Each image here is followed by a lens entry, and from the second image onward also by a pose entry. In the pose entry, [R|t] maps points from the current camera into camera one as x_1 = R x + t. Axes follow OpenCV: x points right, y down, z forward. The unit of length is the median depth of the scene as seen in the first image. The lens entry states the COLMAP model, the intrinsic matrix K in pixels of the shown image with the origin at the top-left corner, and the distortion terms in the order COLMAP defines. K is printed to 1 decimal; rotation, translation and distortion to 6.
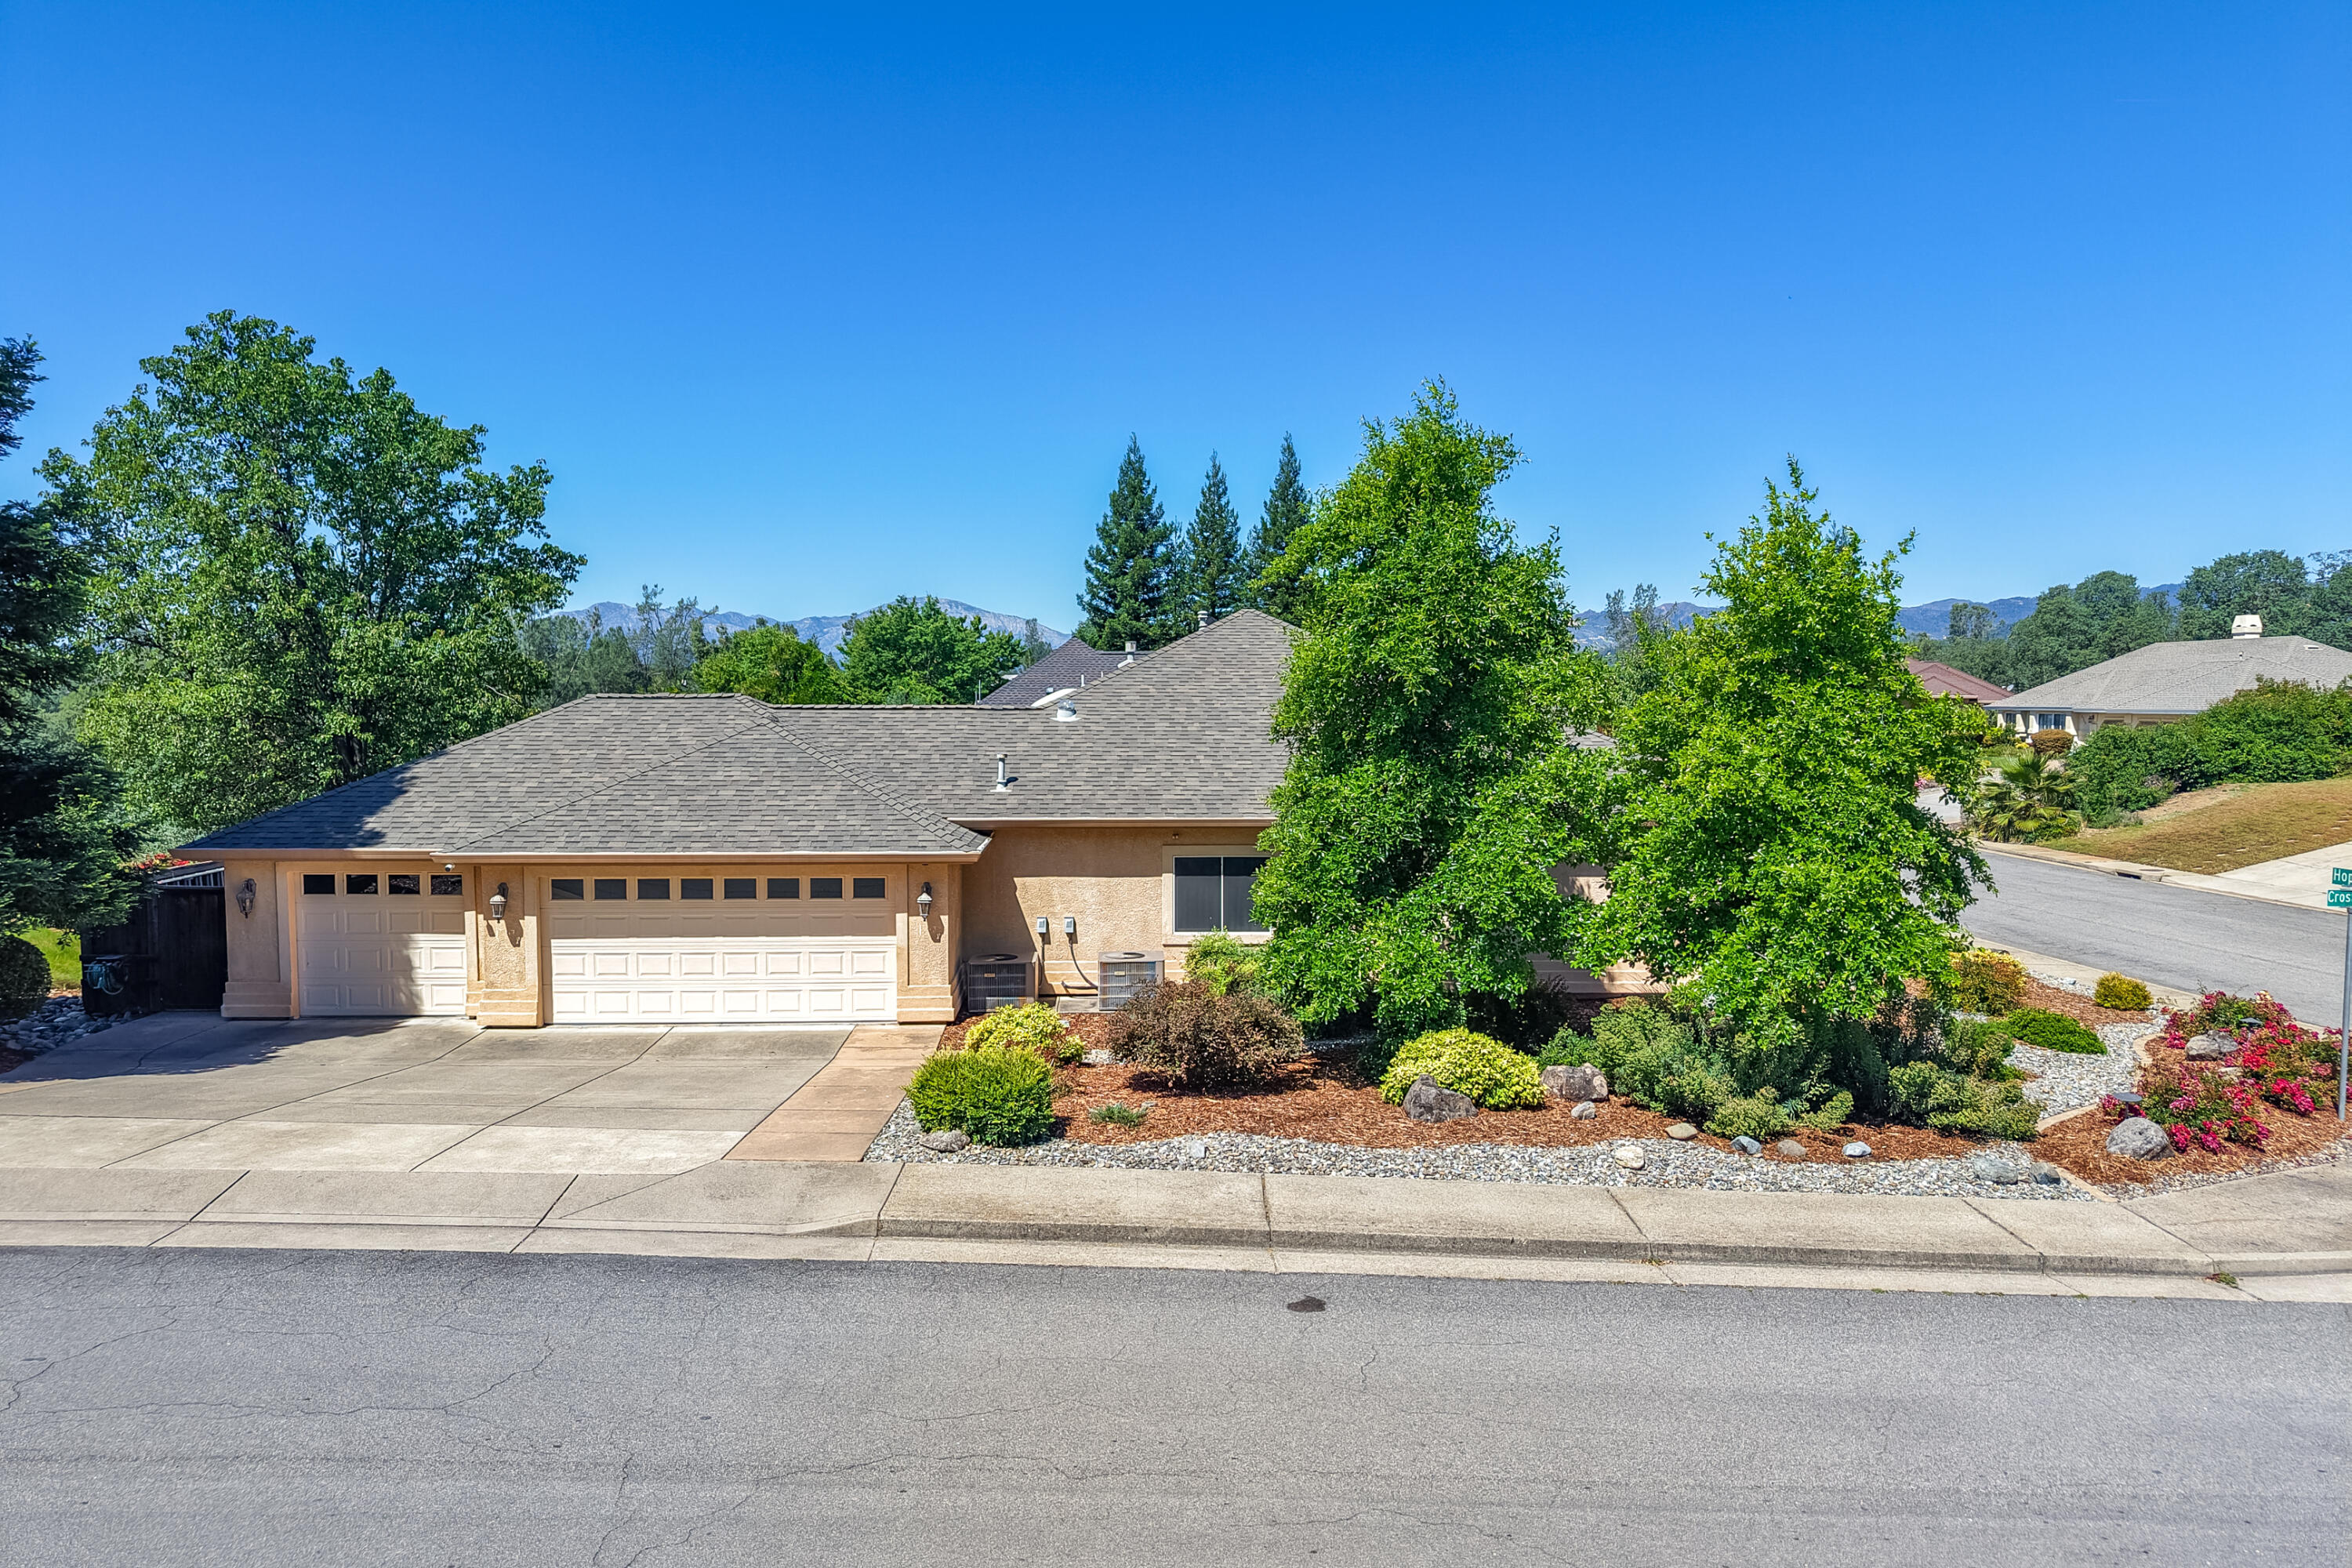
lens RADIAL K [[1581.9, 0, 1190.4], [0, 1581.9, 845.3], [0, 0, 1]] dist [0.011840, -0.004798]
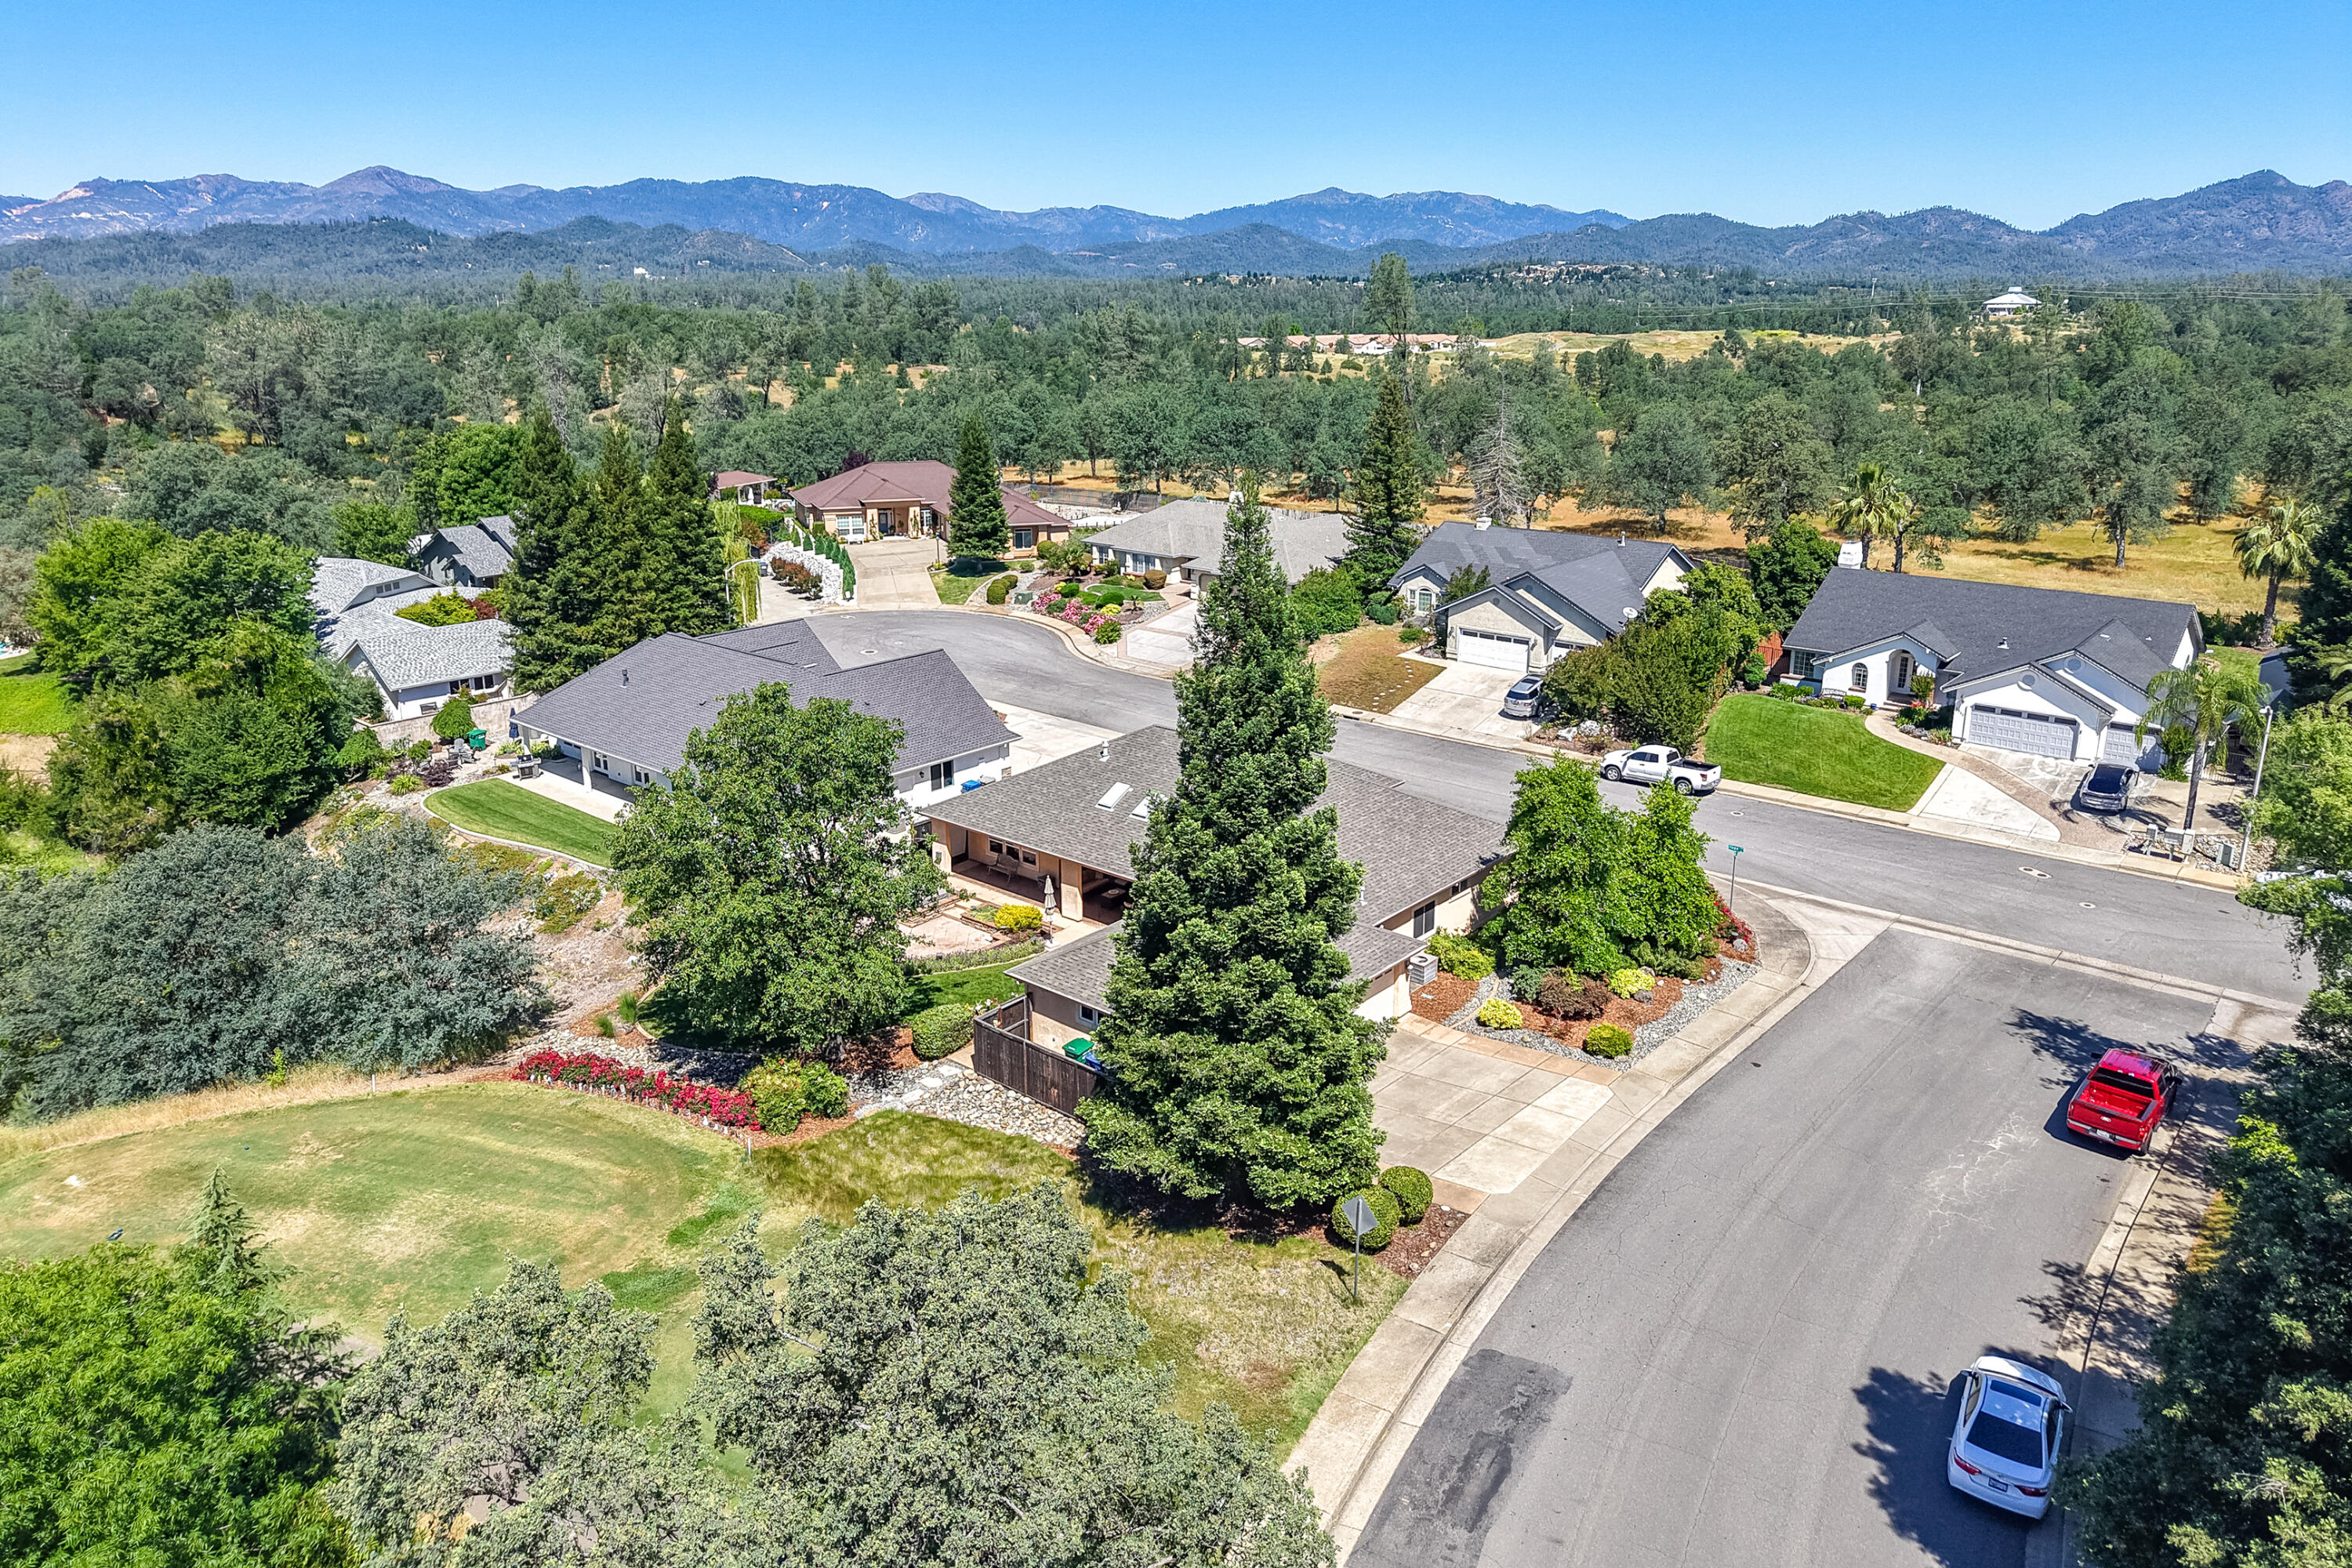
lens RADIAL K [[1570.9, 0, 1175.8], [0, 1570.9, 750.7], [0, 0, 1]] dist [0.011426, -0.005223]
pose [[0.680763, -0.208356, 0.702246, -2.054761], [0.069068, 0.972680, 0.221638, -0.857645], [-0.729240, -0.102380, 0.676555, -0.350710]]
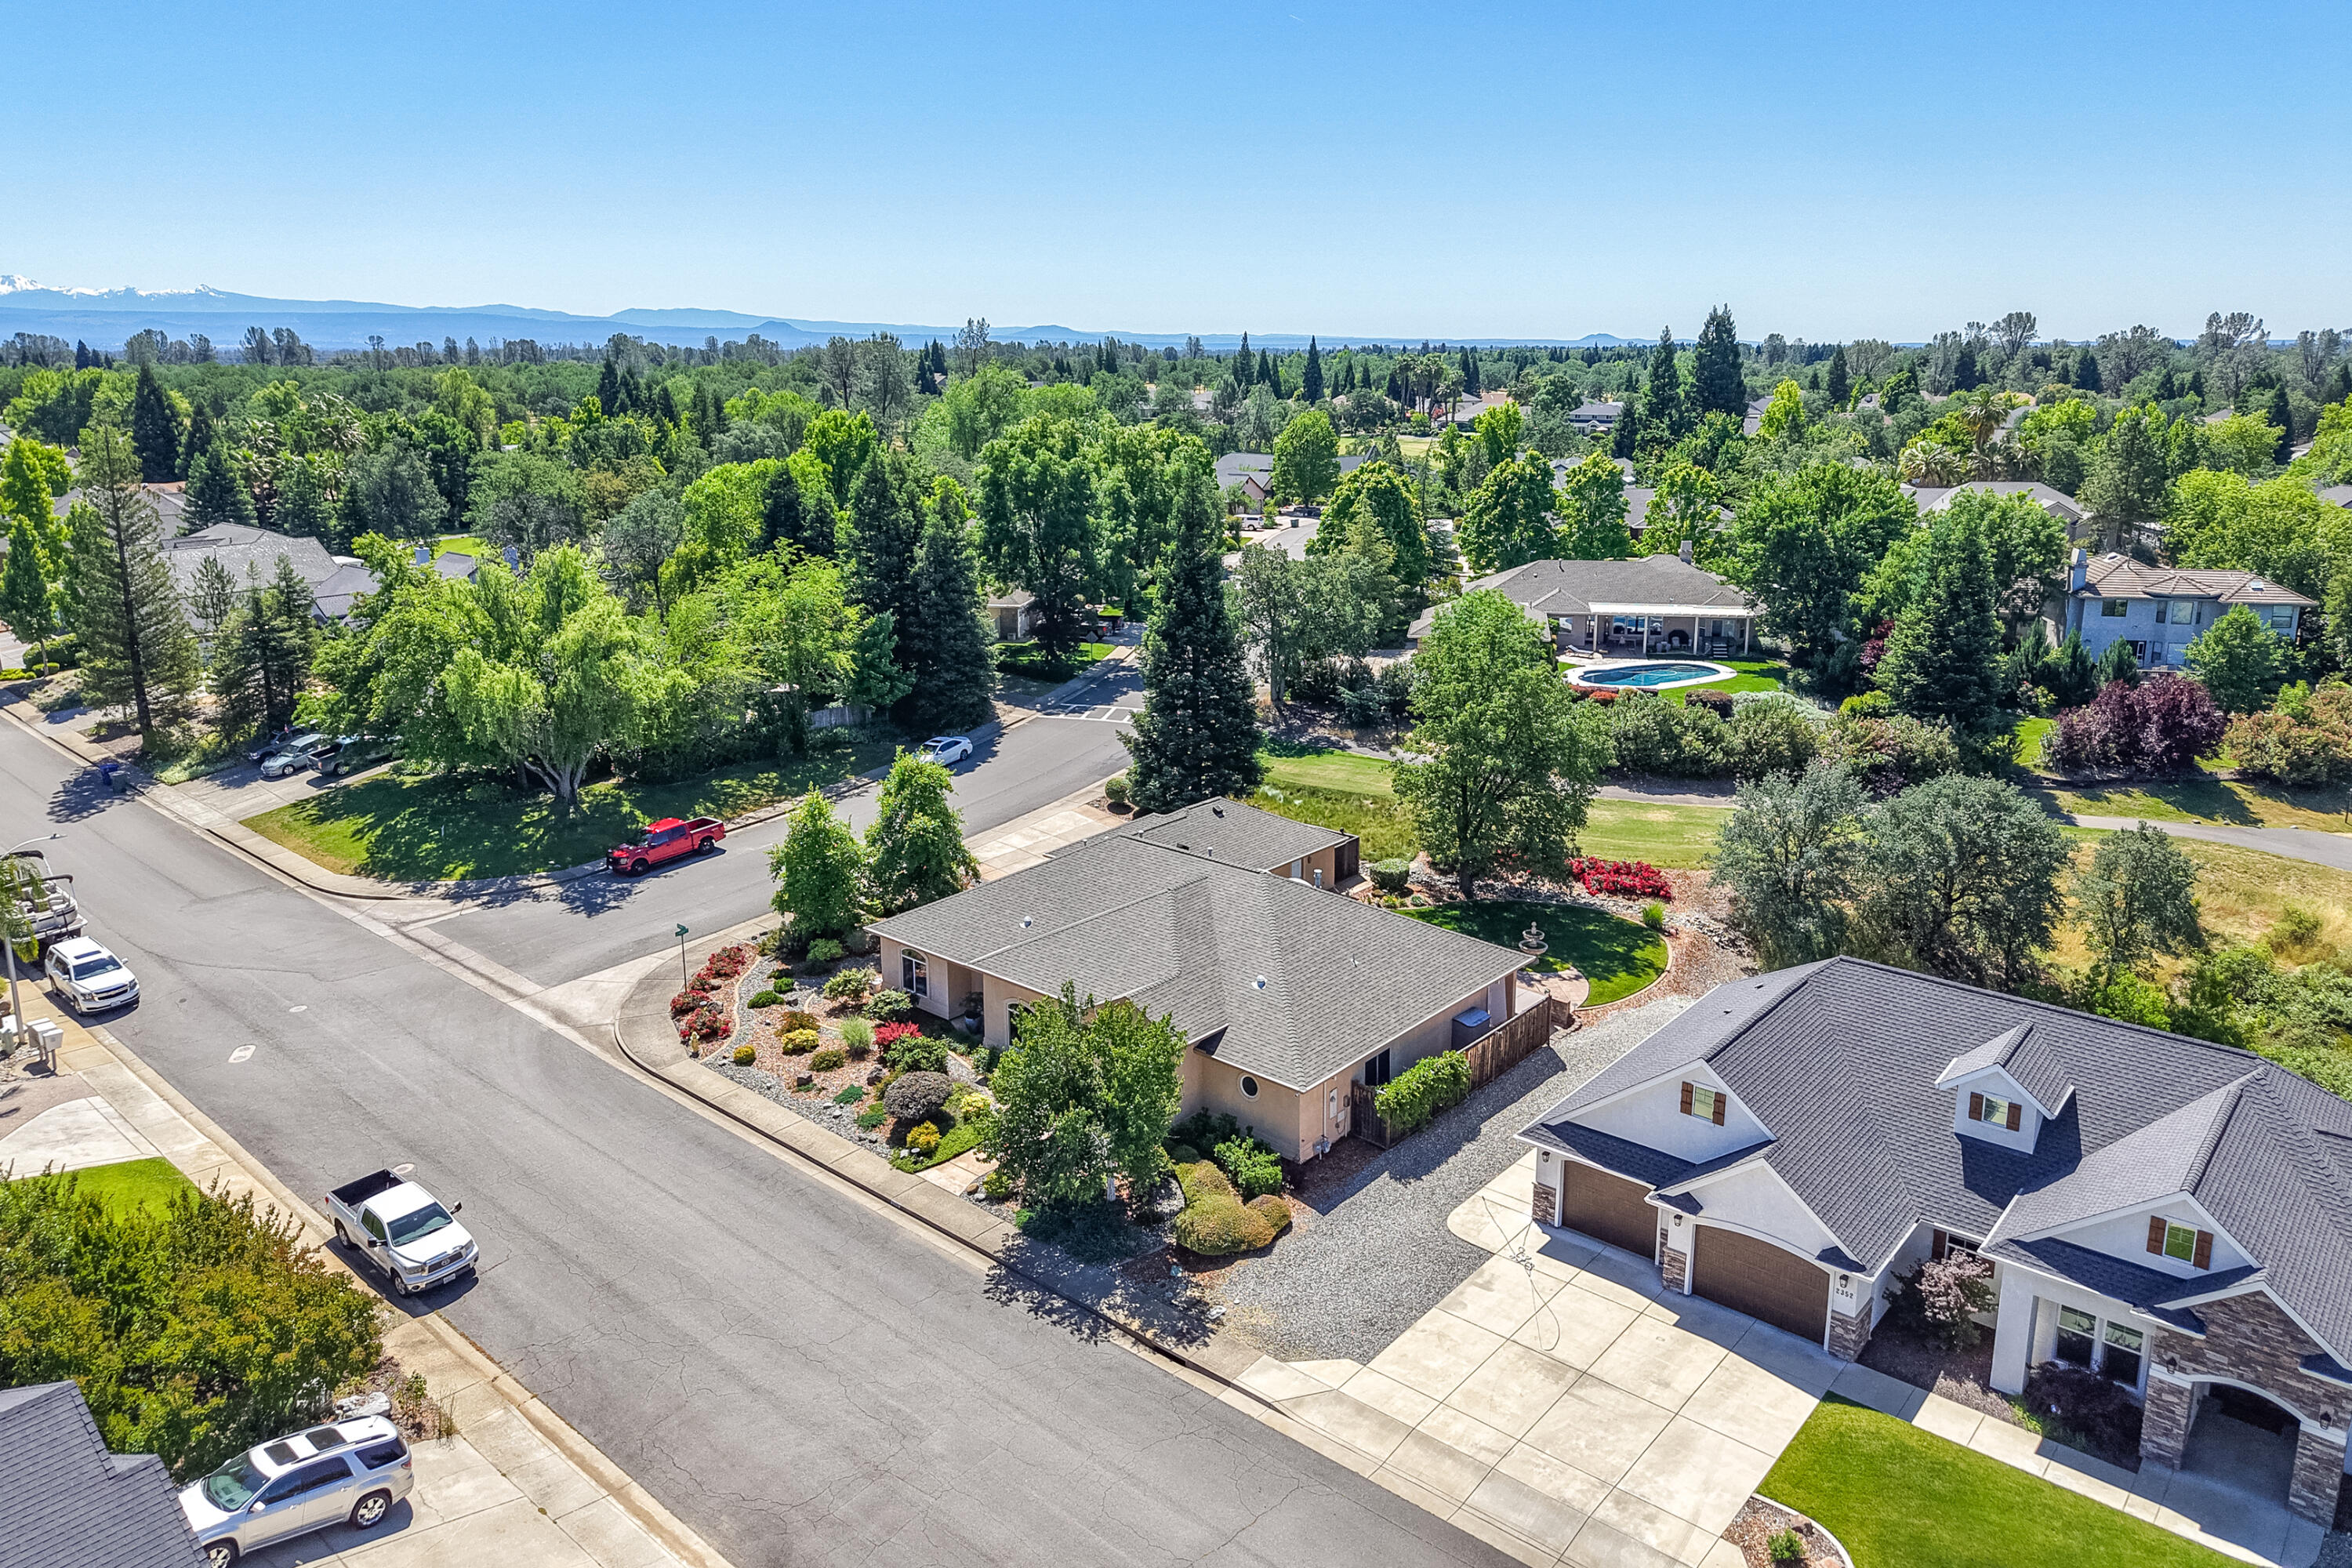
lens RADIAL K [[1581.2, 0, 1179.8], [0, 1581.2, 771.8], [0, 0, 1]] dist [0.011285, -0.000145]
pose [[-0.687878, 0.192927, -0.699717, 1.935985], [-0.062086, 0.944854, 0.321553, -1.234737], [0.723166, 0.264632, -0.637966, 3.238077]]
